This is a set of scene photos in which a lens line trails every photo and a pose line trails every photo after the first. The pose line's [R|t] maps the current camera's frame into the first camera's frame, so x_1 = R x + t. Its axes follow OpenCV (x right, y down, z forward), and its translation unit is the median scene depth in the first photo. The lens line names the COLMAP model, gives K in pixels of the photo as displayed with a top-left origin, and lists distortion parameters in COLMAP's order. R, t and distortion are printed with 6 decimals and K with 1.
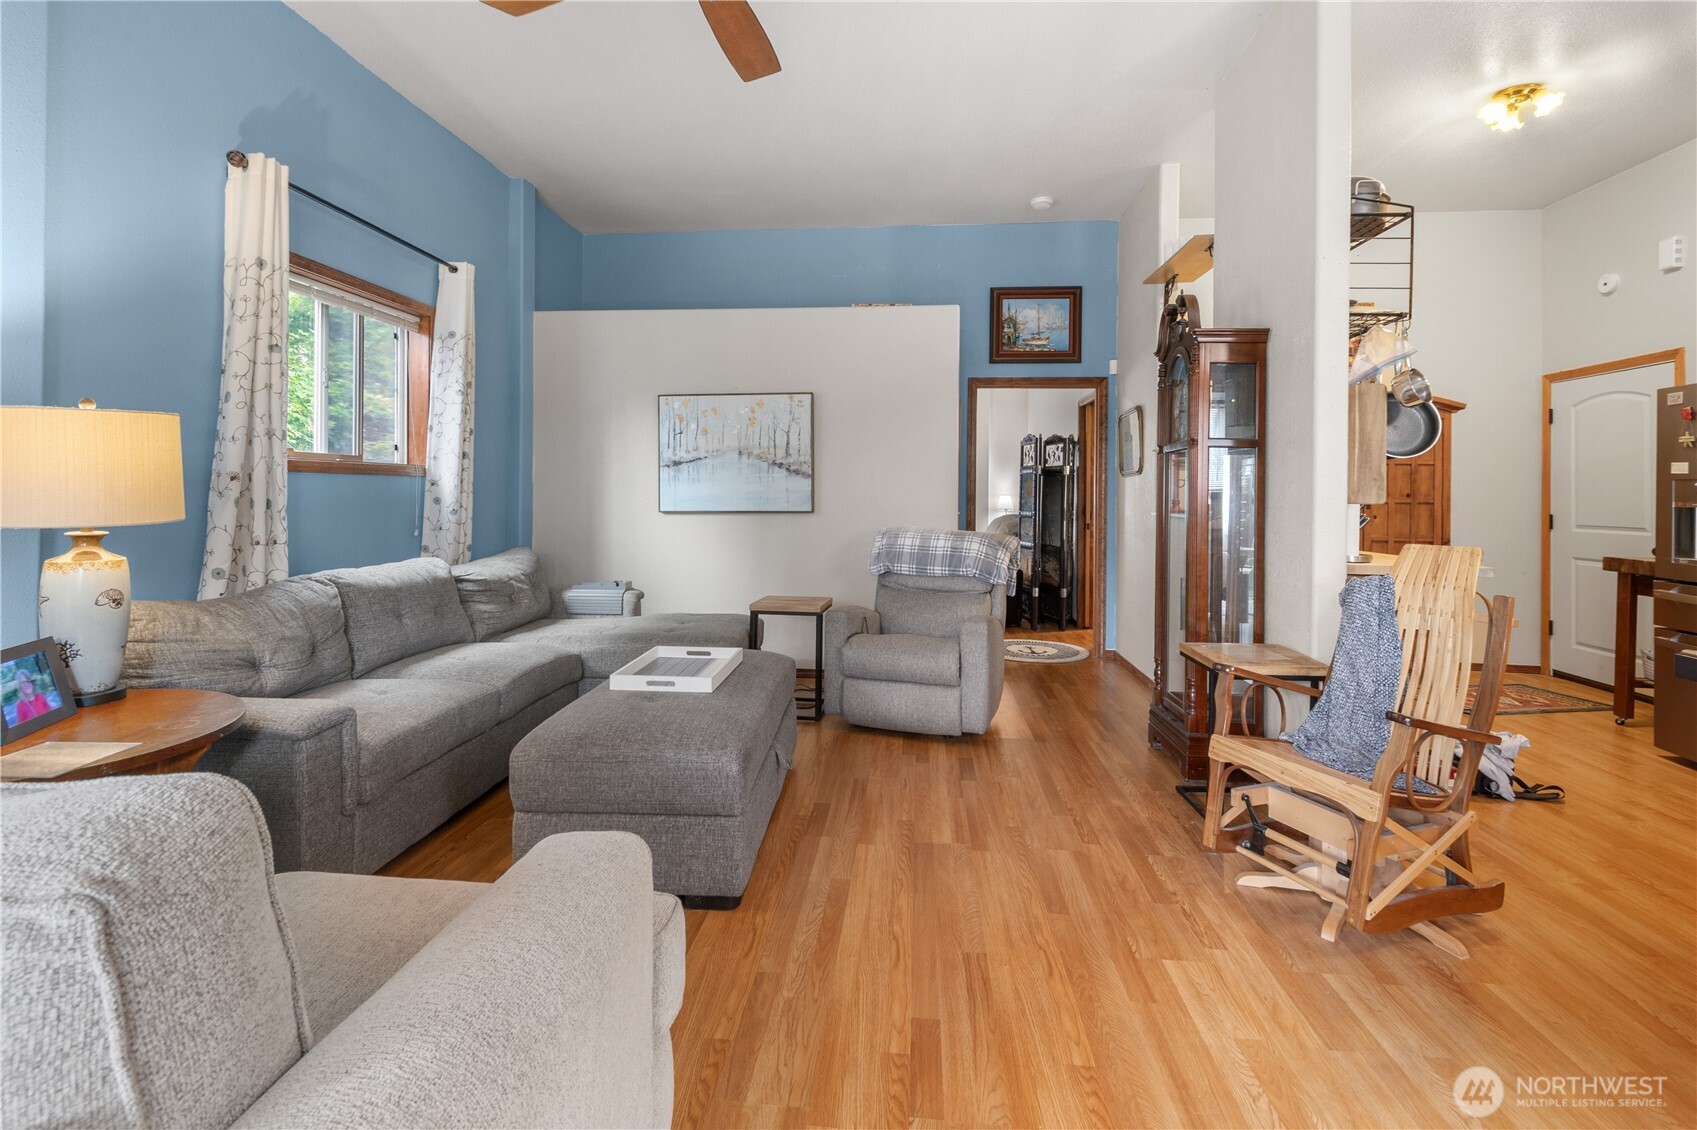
lens RADIAL K [[779.9, 0, 847.4], [0, 779.9, 483.4], [0, 0, 1]] dist [0.002270, -0.000173]
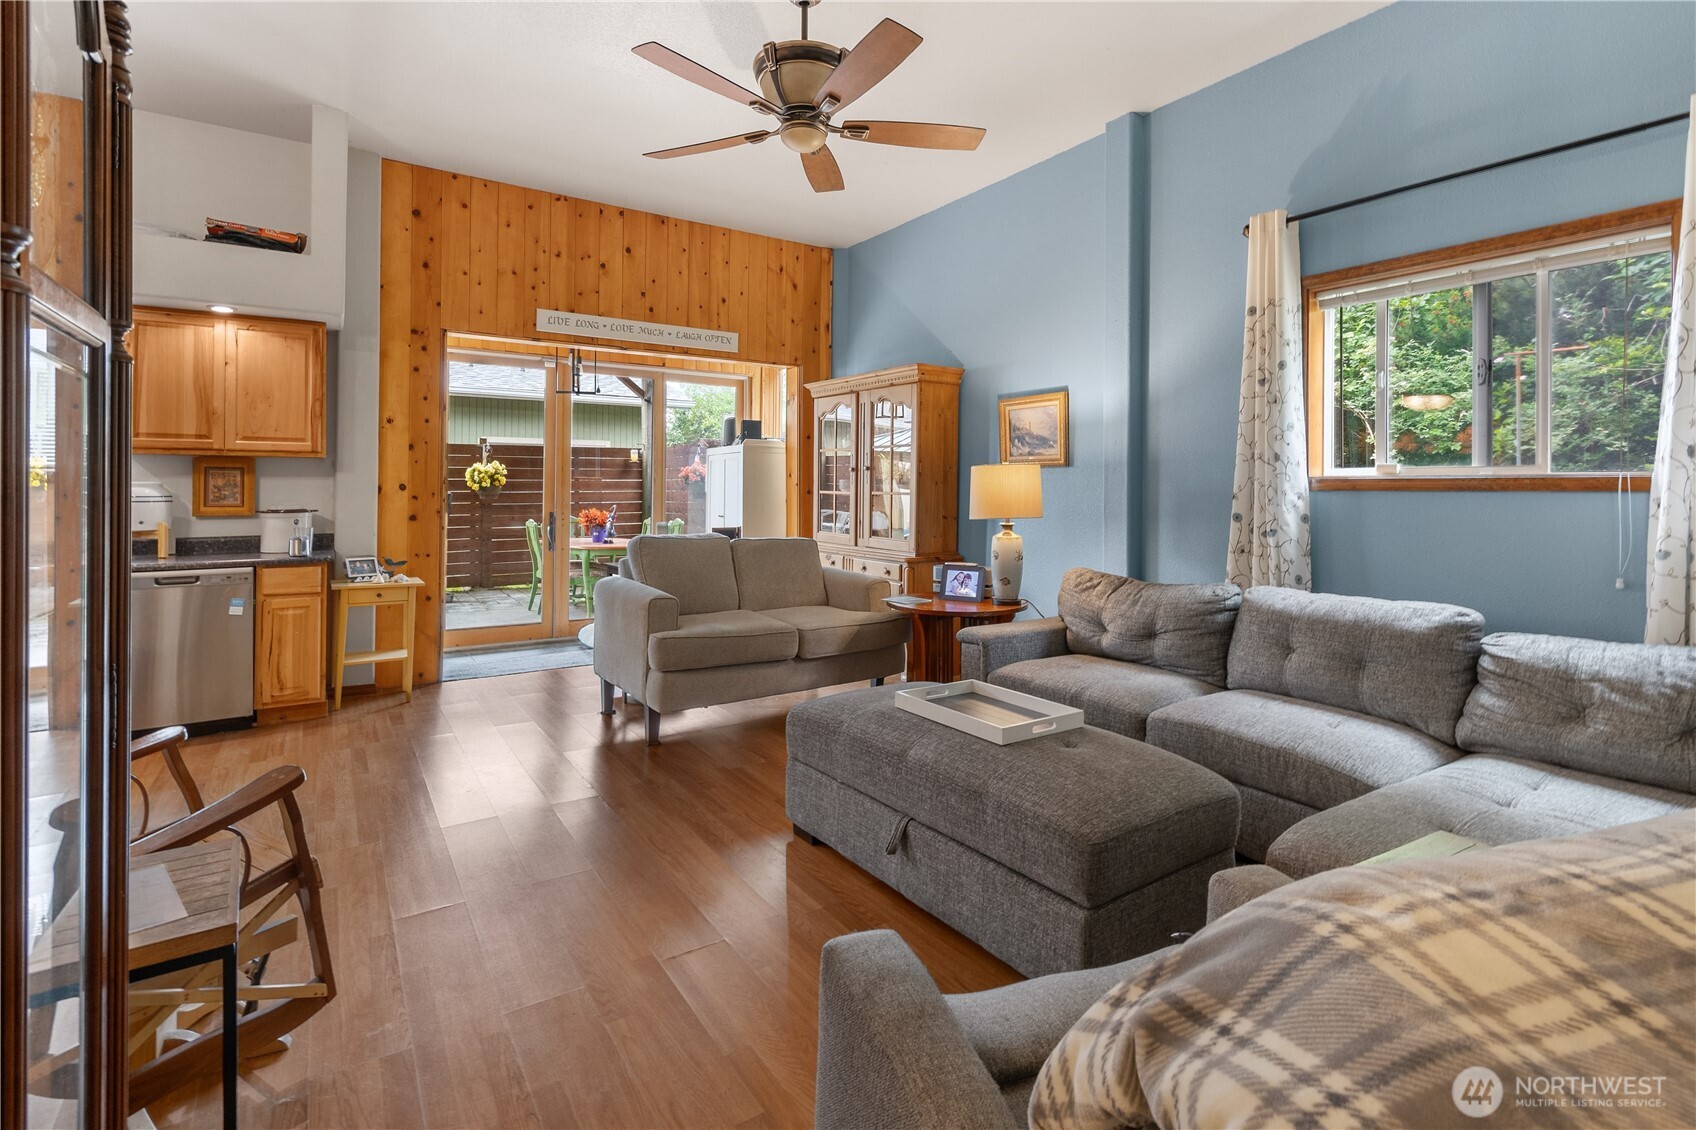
lens RADIAL K [[779.4, 0, 841.0], [0, 779.4, 488.4], [0, 0, 1]] dist [0.002270, -0.000173]
pose [[-0.779153, -0.016759, -0.626609, 0.309806], [-0.009514, 0.999844, -0.014912, 0.001995], [0.626761, -0.005658, -0.779191, 1.057768]]
